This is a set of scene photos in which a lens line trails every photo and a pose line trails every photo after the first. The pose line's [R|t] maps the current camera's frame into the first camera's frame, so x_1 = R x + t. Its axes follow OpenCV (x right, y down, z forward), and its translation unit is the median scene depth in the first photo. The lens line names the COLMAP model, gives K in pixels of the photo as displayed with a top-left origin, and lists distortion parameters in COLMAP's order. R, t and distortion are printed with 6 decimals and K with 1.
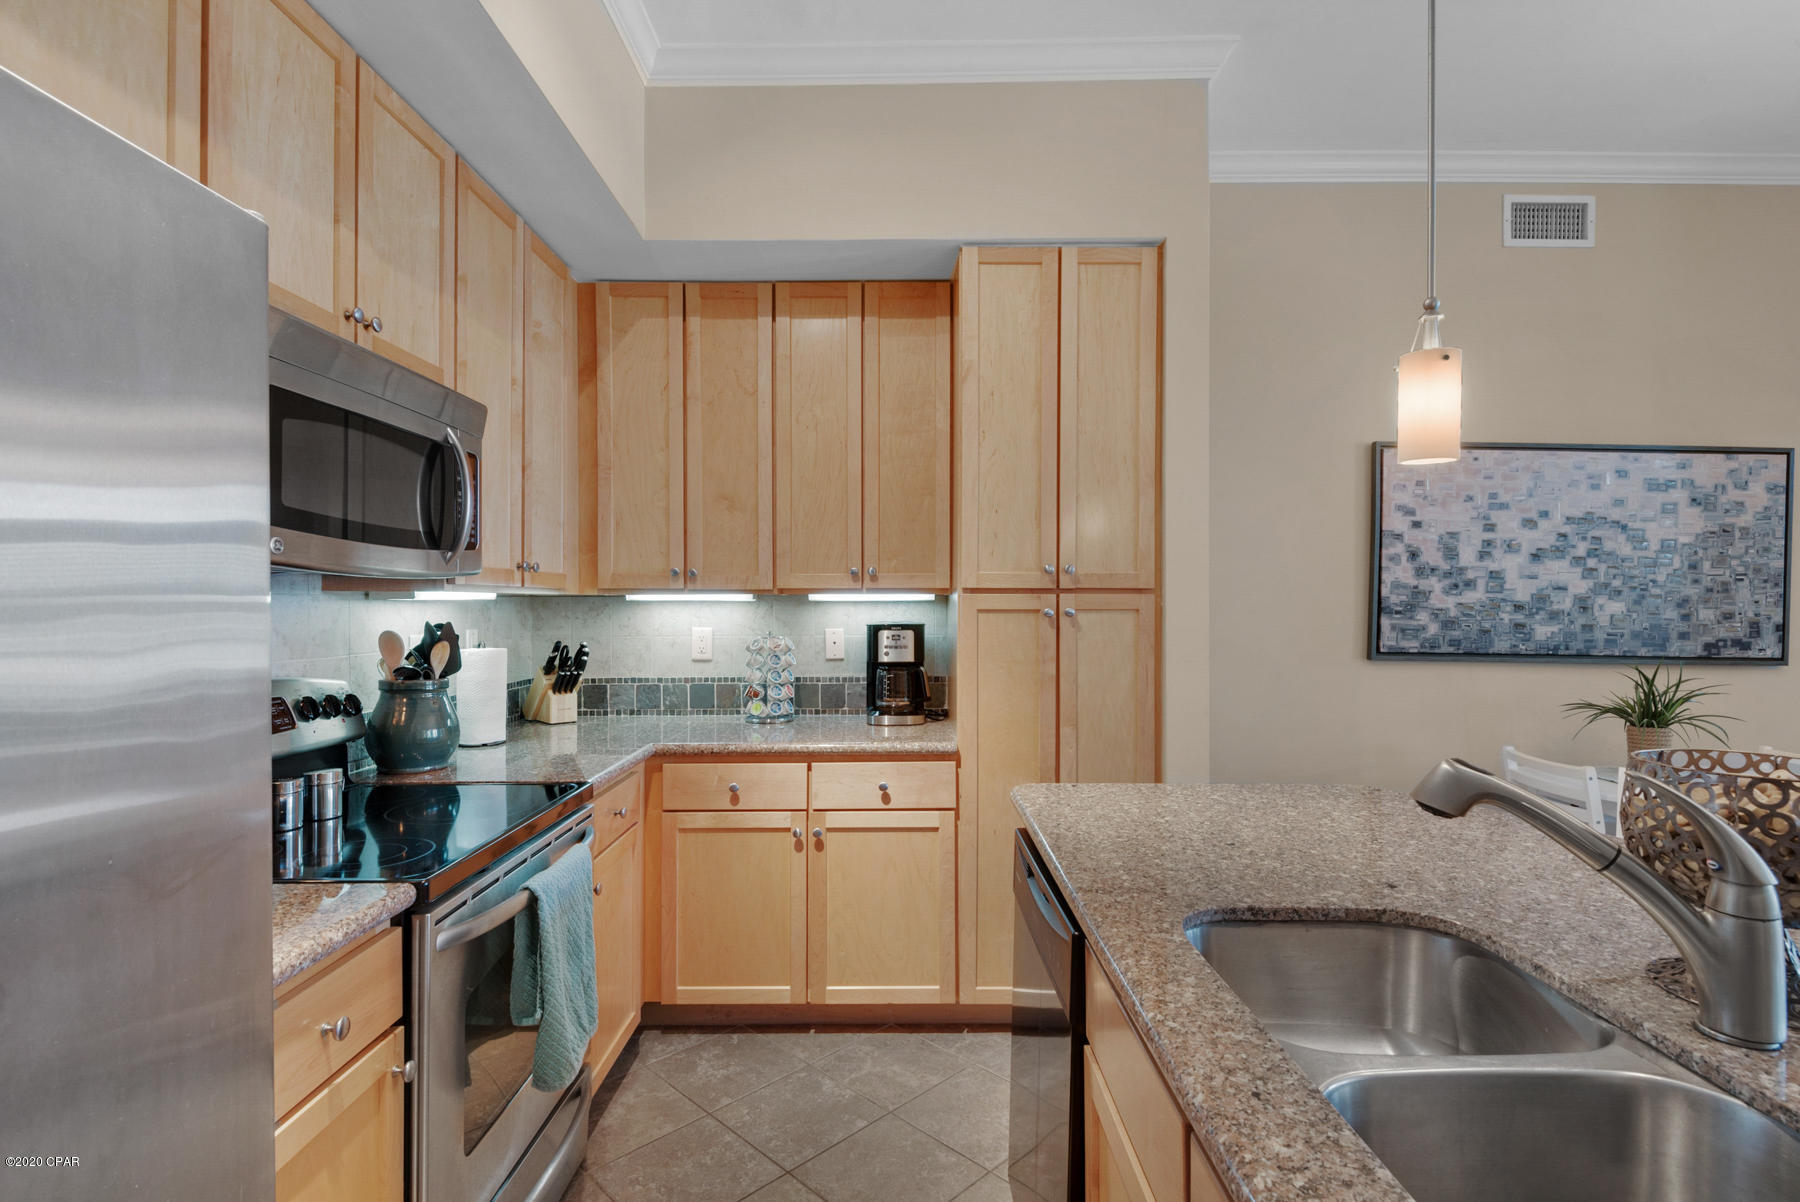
lens RADIAL K [[880.6, 0, 896.3], [0, 880.6, 604.1], [0, 0, 1]] dist [0.012728, -0.013366]
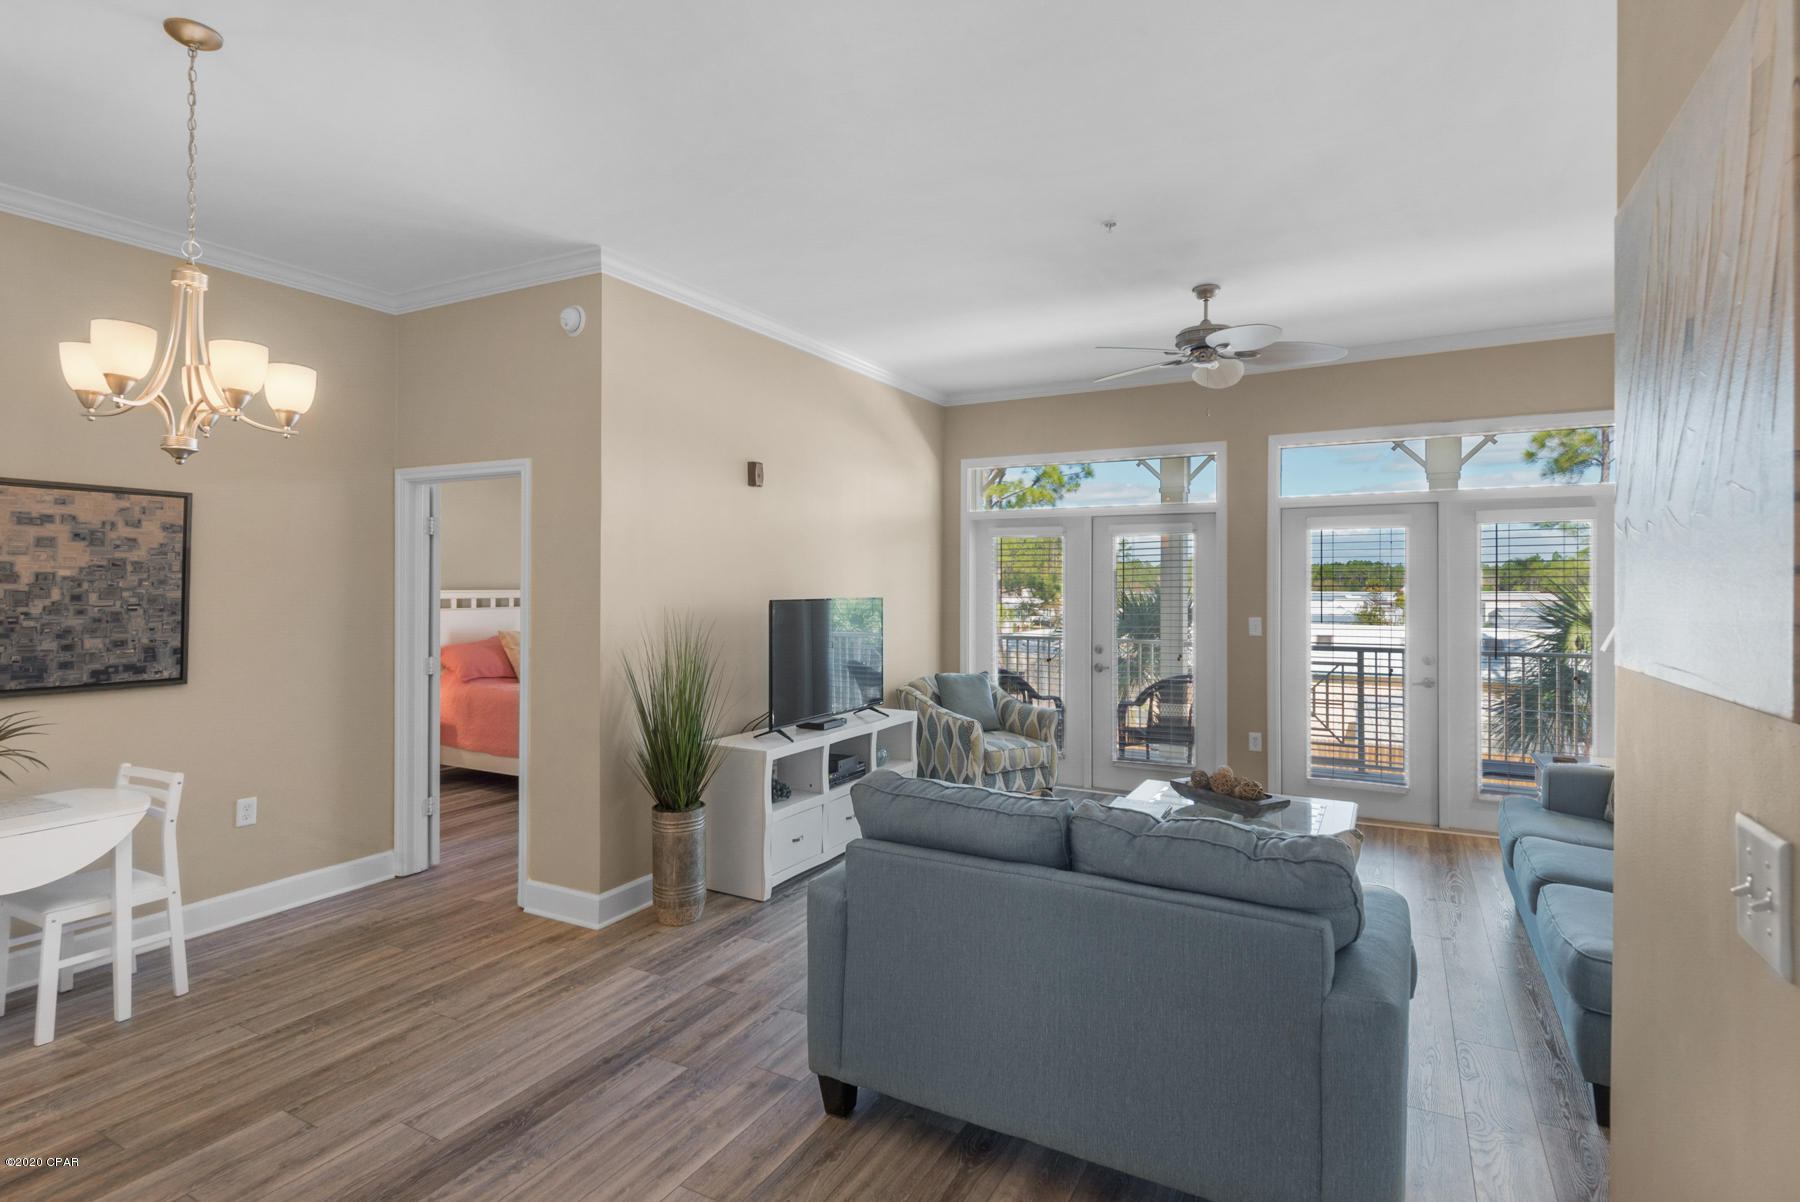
lens RADIAL K [[898.0, 0, 903.7], [0, 898.0, 578.8], [0, 0, 1]] dist [0.016211, -0.013279]
pose [[0.474468, 0.000252, 0.880273, 0.429768], [0.002731, 0.999995, -0.001759, -0.061752], [-0.880268, 0.003239, 0.474465, -0.372084]]
